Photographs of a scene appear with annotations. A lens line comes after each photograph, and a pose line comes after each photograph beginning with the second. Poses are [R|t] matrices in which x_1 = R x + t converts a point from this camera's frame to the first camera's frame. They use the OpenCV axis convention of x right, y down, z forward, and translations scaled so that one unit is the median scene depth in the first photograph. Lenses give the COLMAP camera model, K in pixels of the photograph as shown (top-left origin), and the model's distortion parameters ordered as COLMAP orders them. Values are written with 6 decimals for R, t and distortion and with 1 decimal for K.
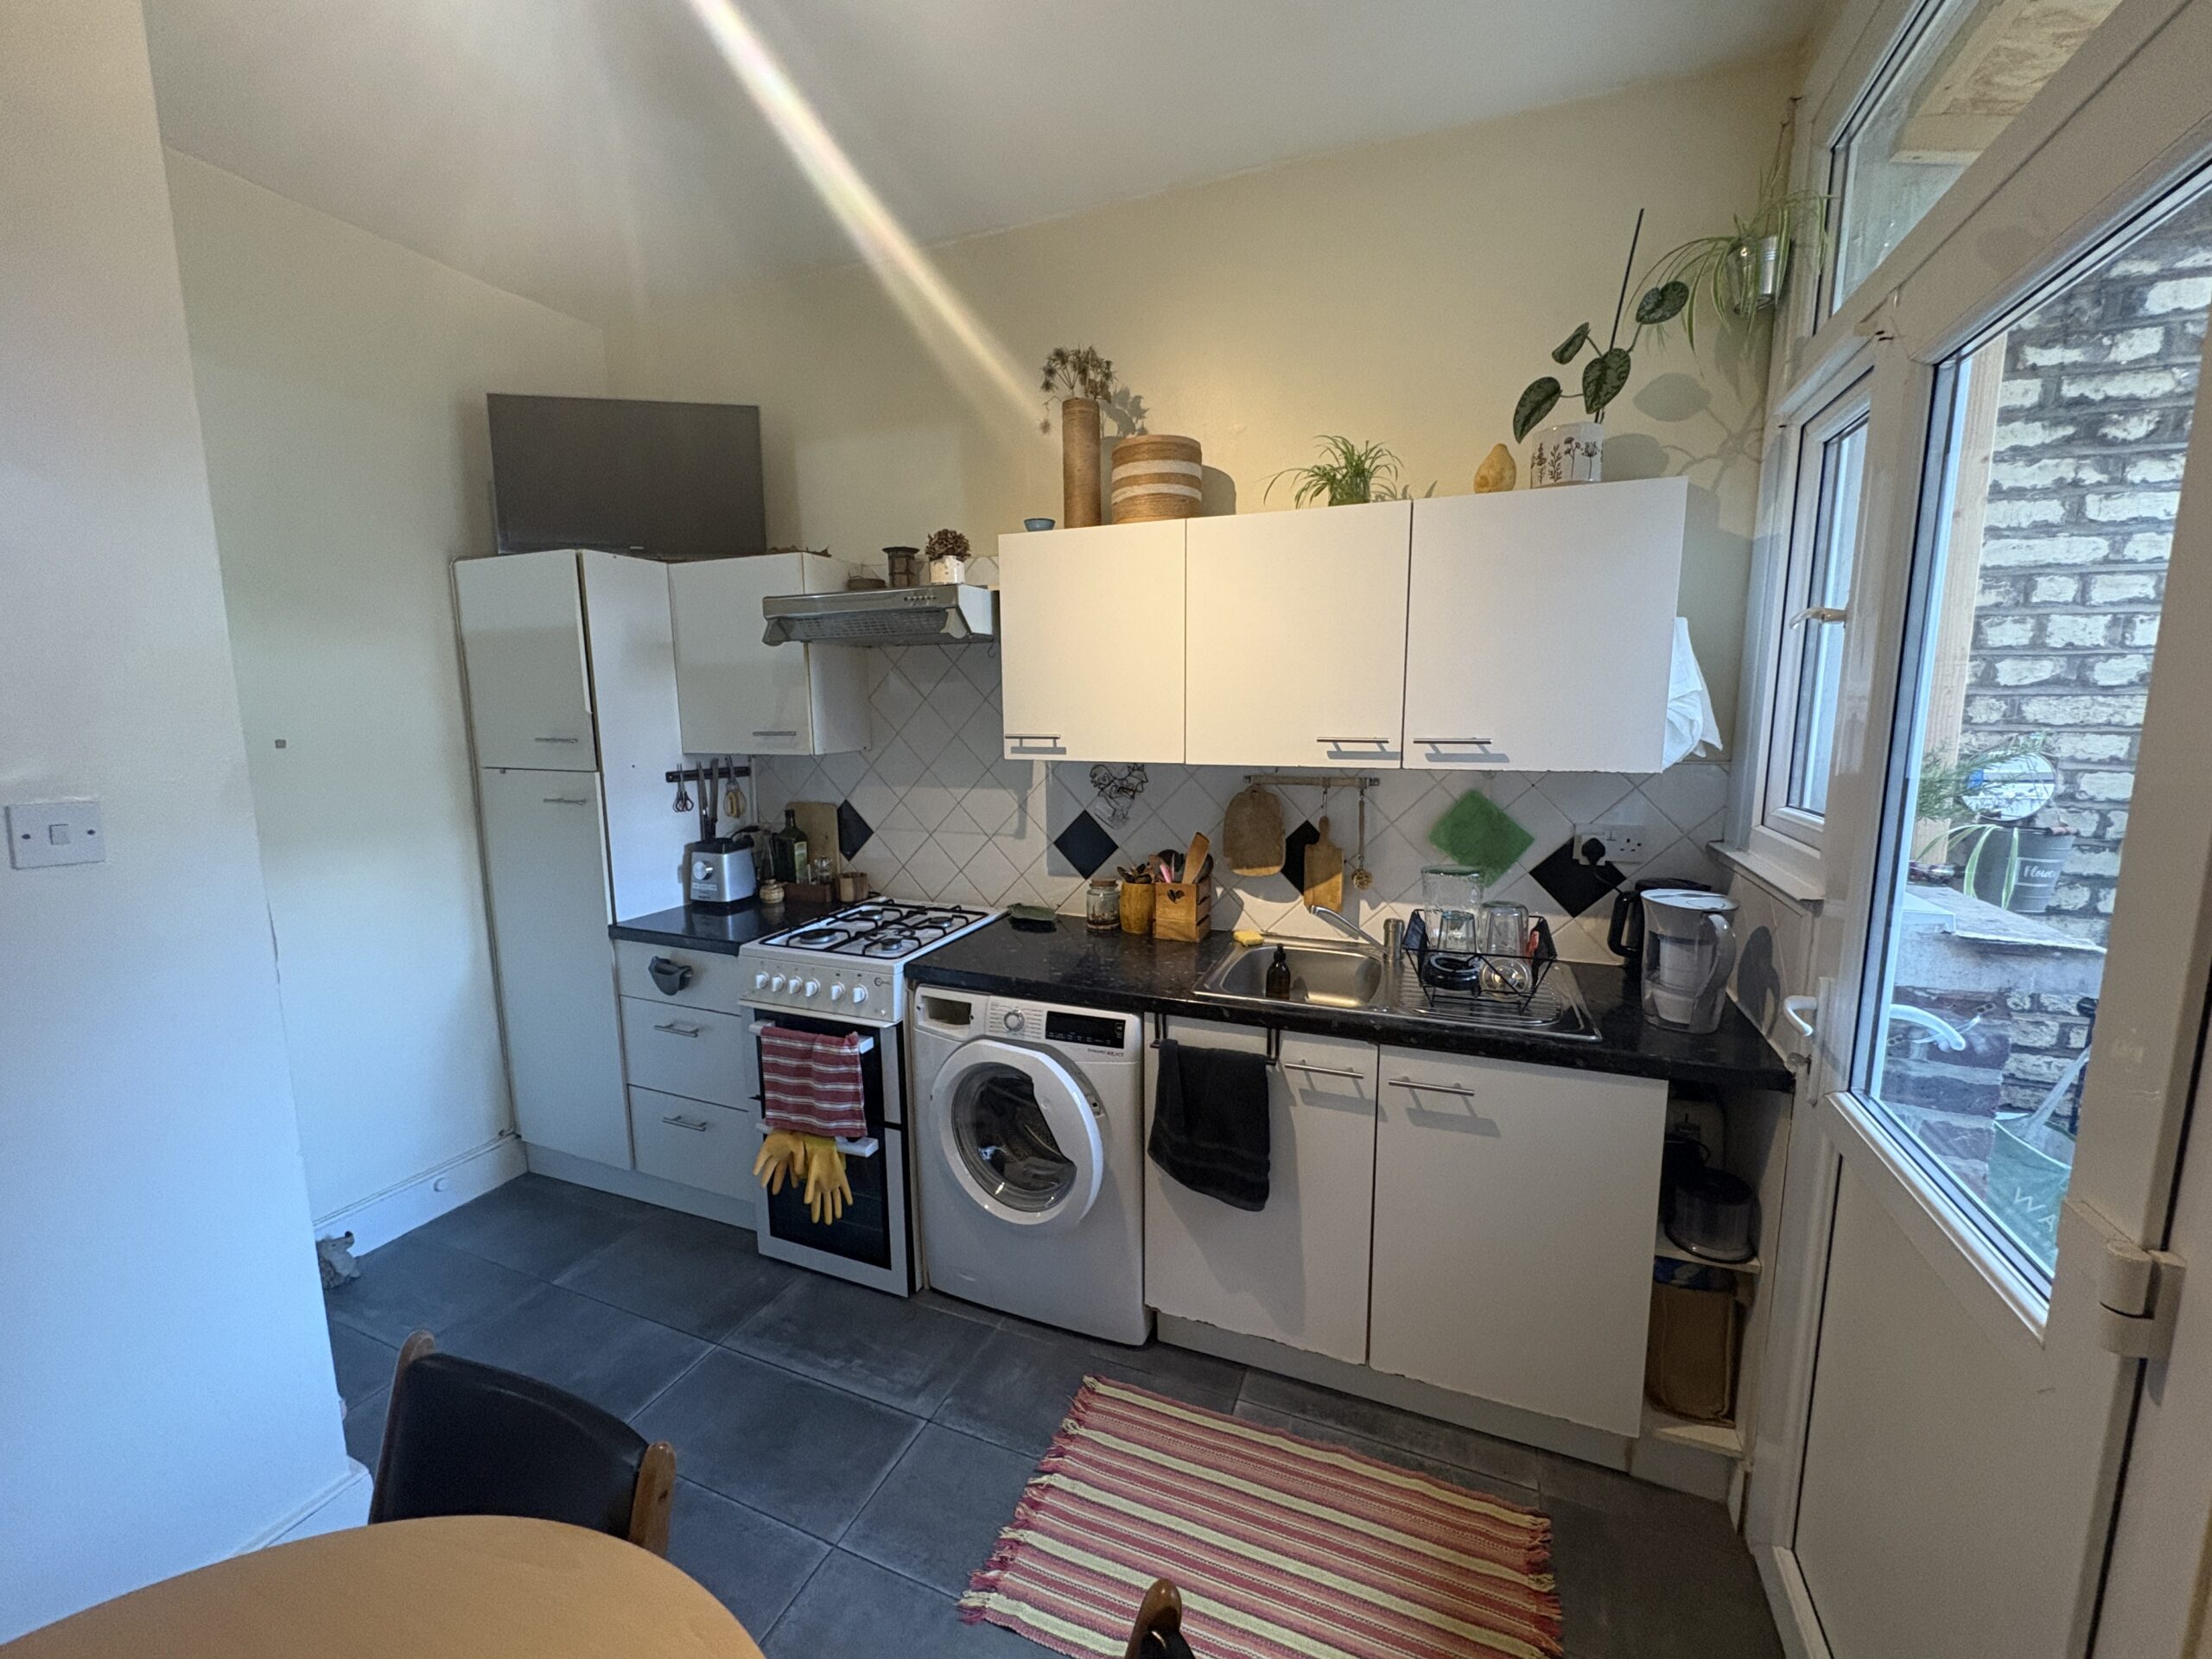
lens RADIAL K [[879.5, 0, 1104.4], [0, 879.5, 833.0], [0, 0, 1]] dist [0.001620, -0.000086]
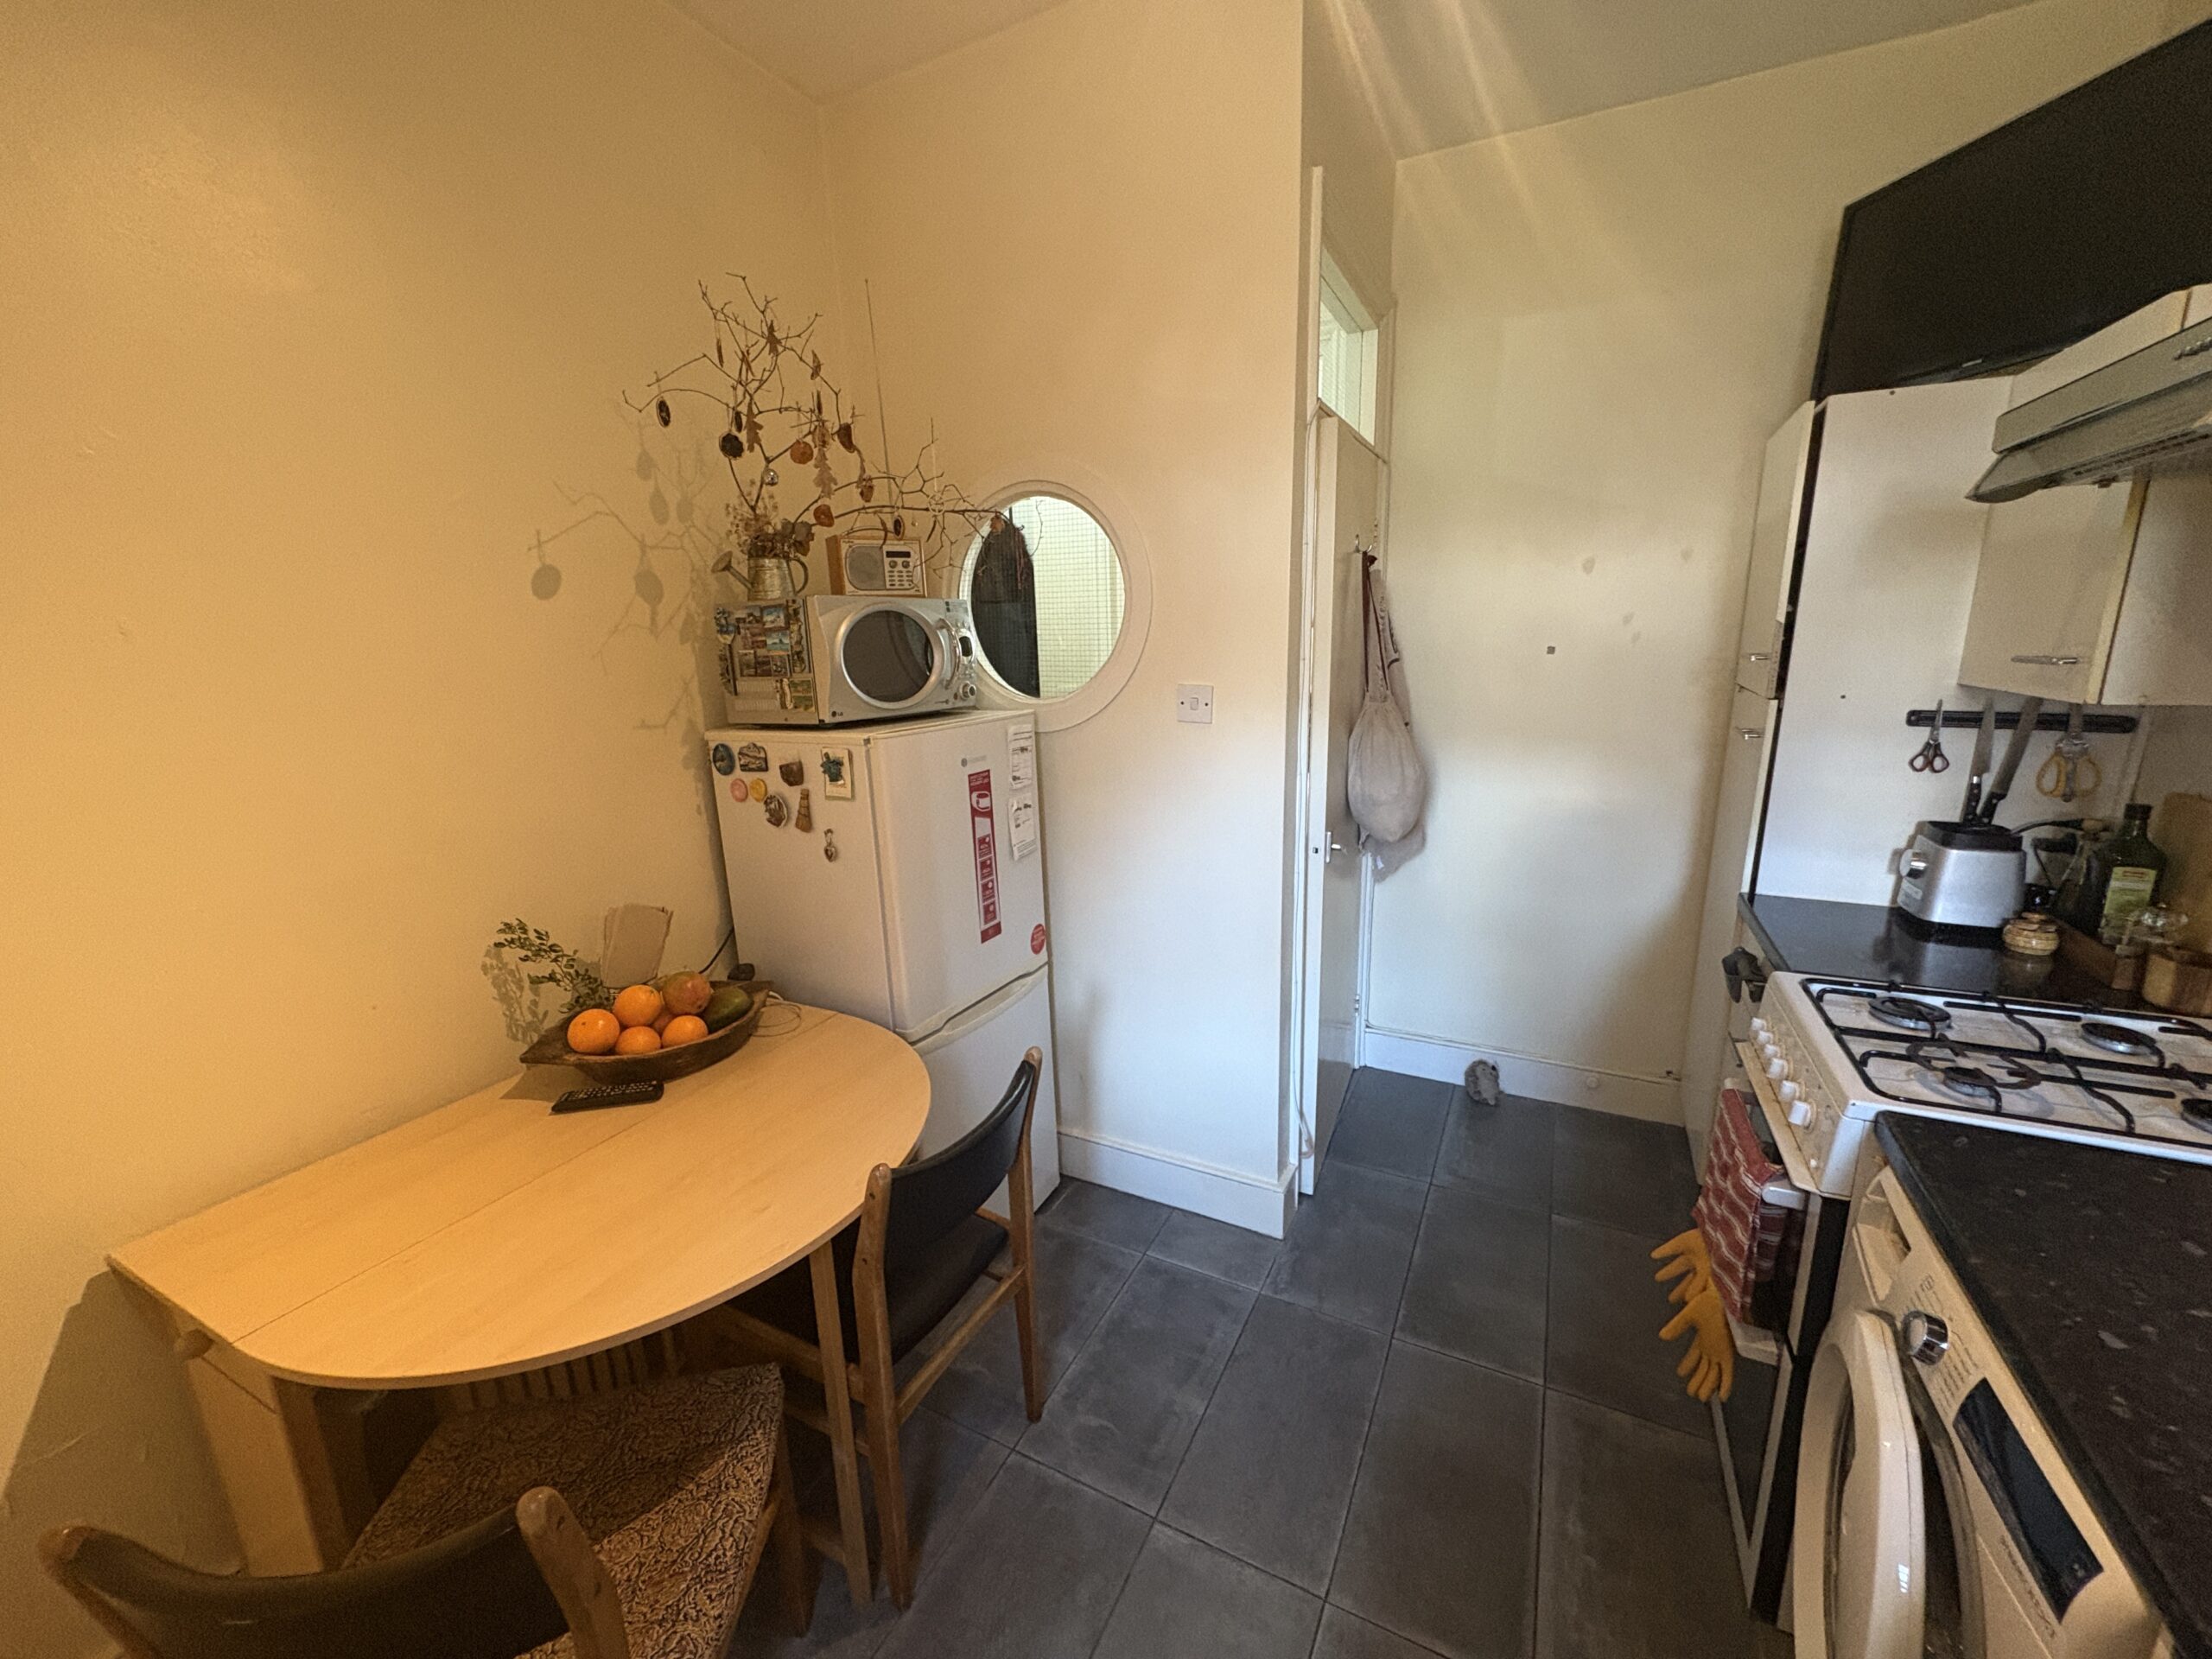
lens RADIAL K [[879.5, 0, 1104.4], [0, 879.5, 833.0], [0, 0, 1]] dist [0.001620, -0.000086]
pose [[-0.082256, 0.235225, -0.968454, 0.229735], [-0.121888, 0.962078, 0.244029, -0.067797], [0.989130, 0.138115, -0.050466, 0.431879]]
